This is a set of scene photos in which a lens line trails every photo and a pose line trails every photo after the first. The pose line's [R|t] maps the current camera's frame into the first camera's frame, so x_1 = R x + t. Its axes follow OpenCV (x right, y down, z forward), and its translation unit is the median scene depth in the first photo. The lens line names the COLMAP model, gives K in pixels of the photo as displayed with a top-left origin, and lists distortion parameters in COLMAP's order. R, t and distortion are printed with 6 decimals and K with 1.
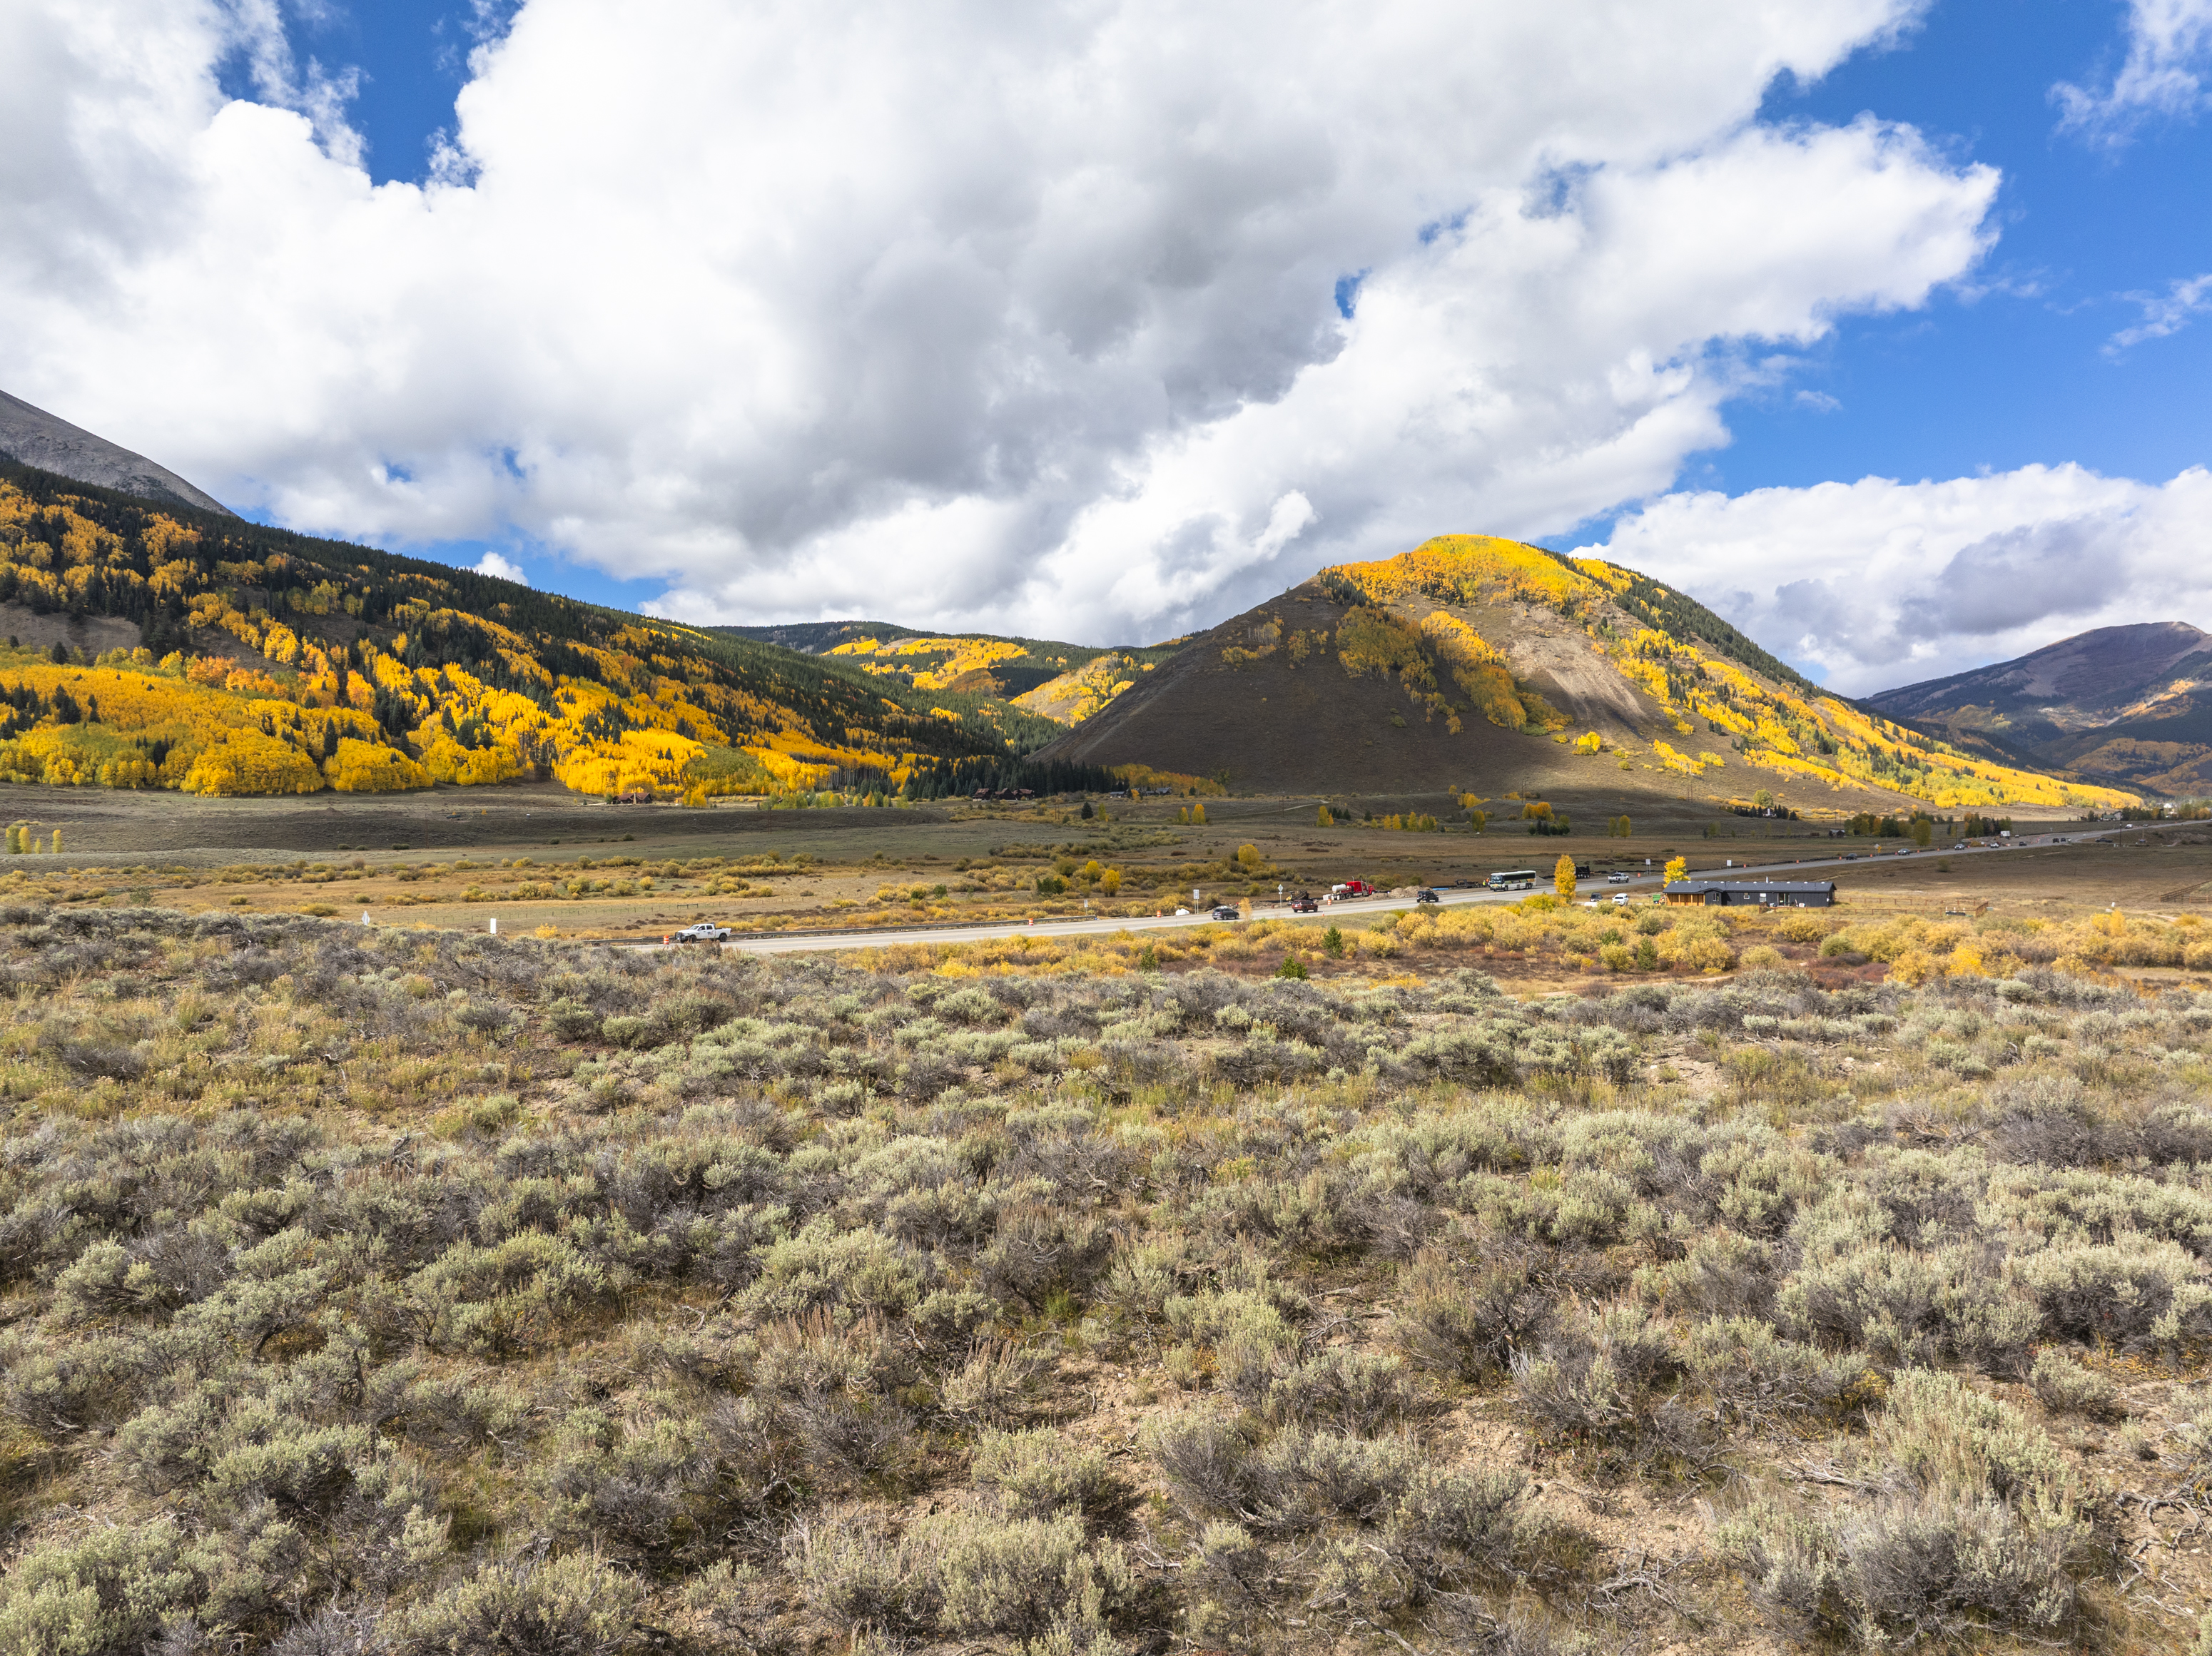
lens RADIAL K [[1565.6, 0, 1111.7], [0, 1565.6, 830.2], [0, 0, 1]] dist [-0.038306, -0.000423]
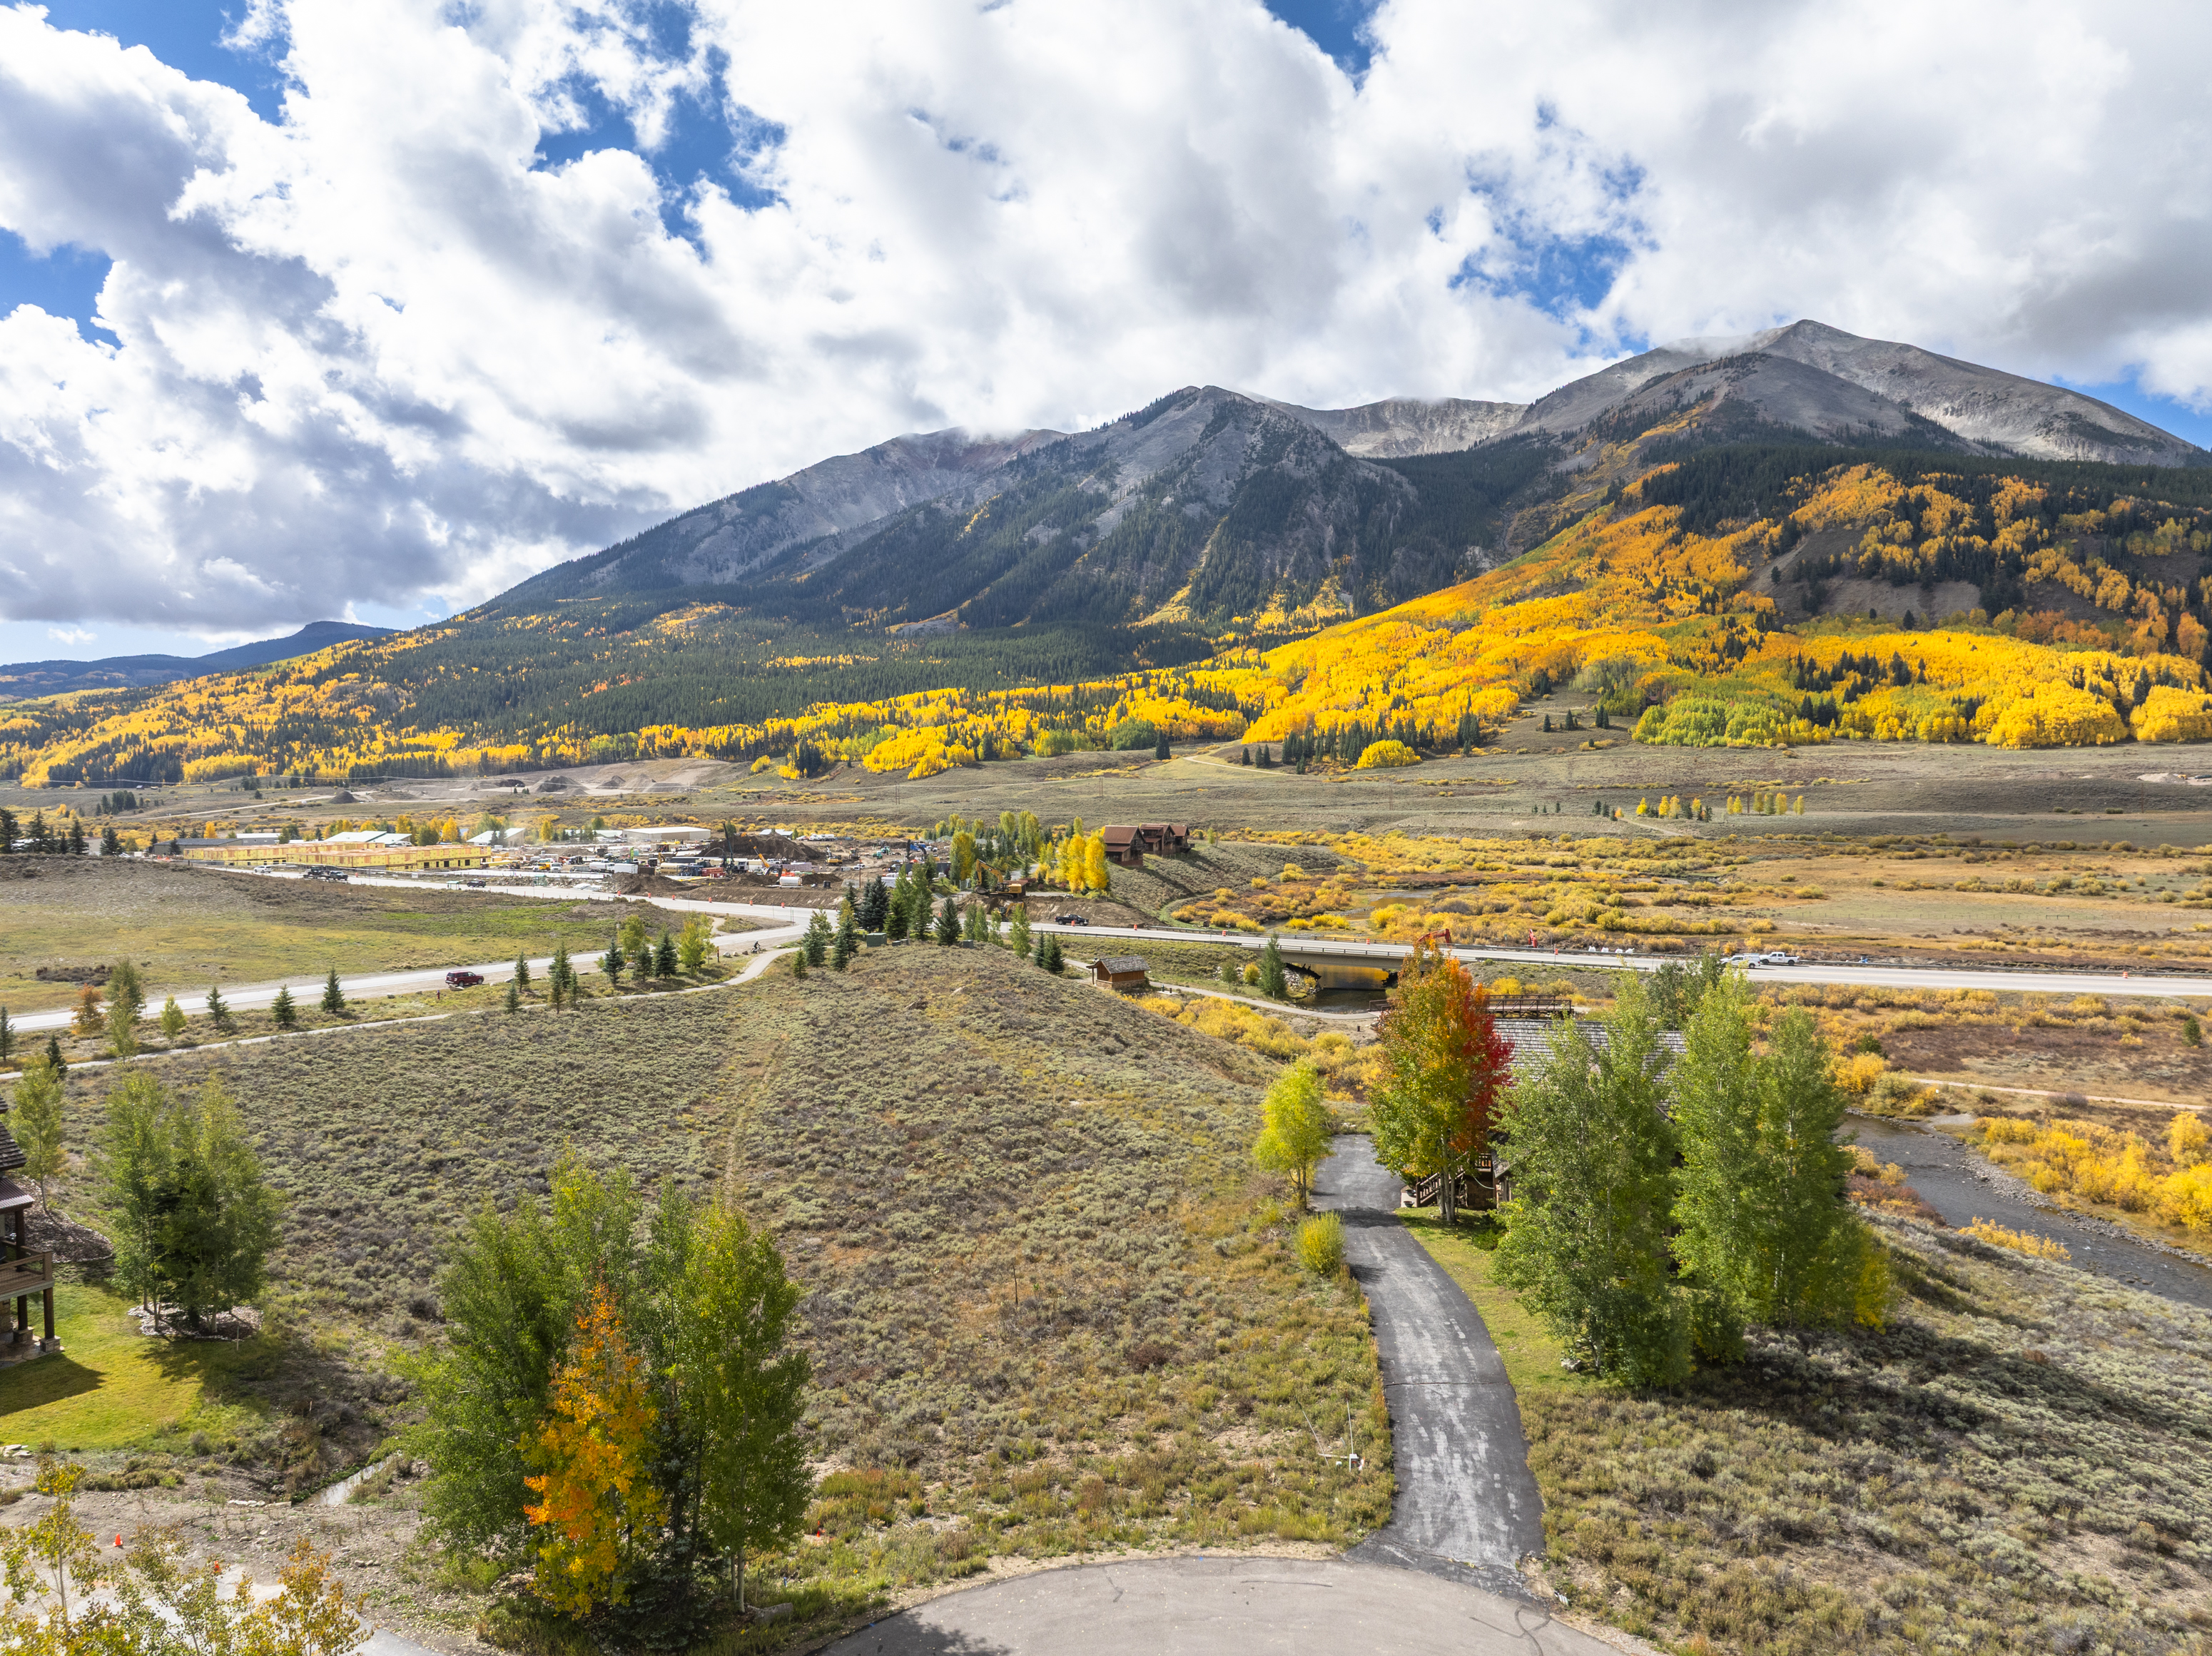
lens RADIAL K [[1565.6, 0, 1114.9], [0, 1565.6, 821.8], [0, 0, 1]] dist [-0.038306, -0.000423]
pose [[0.417458, 0.037416, -0.907926, 0.114590], [0.007334, 0.998981, 0.044541, -0.018828], [0.908667, -0.025253, 0.416758, -0.023823]]
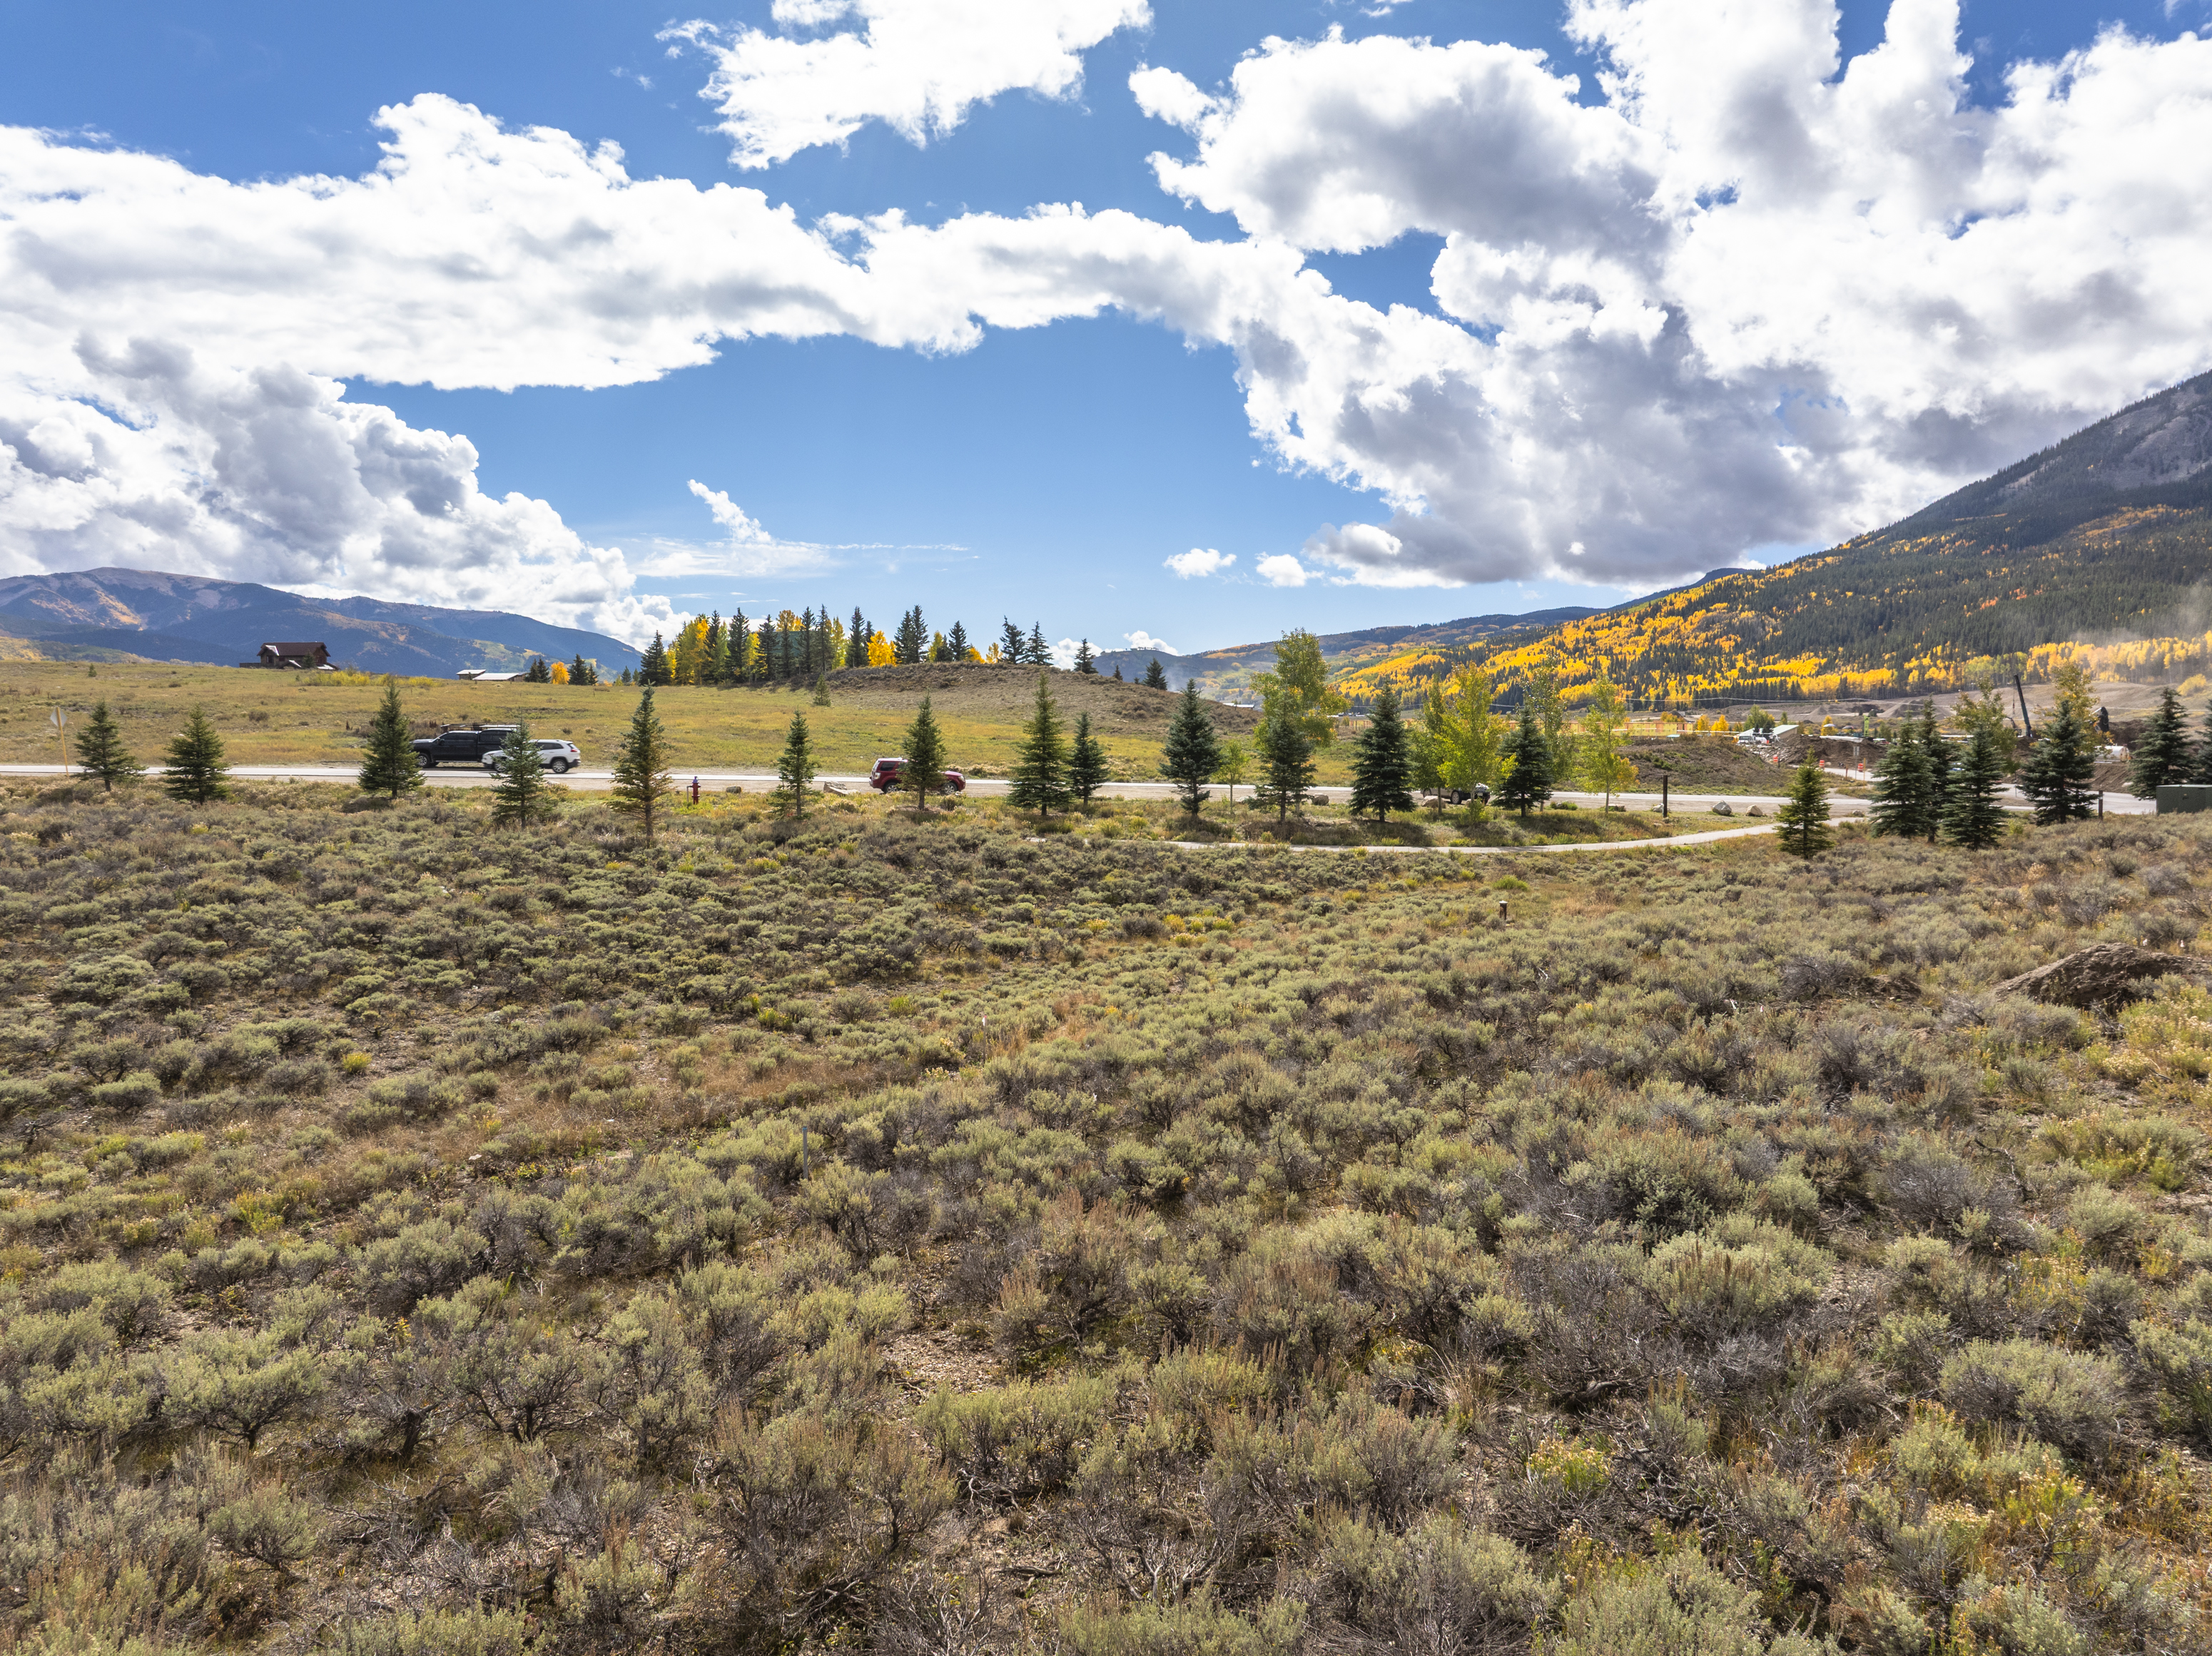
lens RADIAL K [[1565.6, 0, 1113.6], [0, 1565.6, 812.9], [0, 0, 1]] dist [-0.038306, -0.000423]
pose [[-0.403635, 0.062693, -0.912770, 0.007254], [0.006084, 0.997811, 0.065843, -0.000395], [0.914900, 0.021023, -0.403133, 0.013191]]
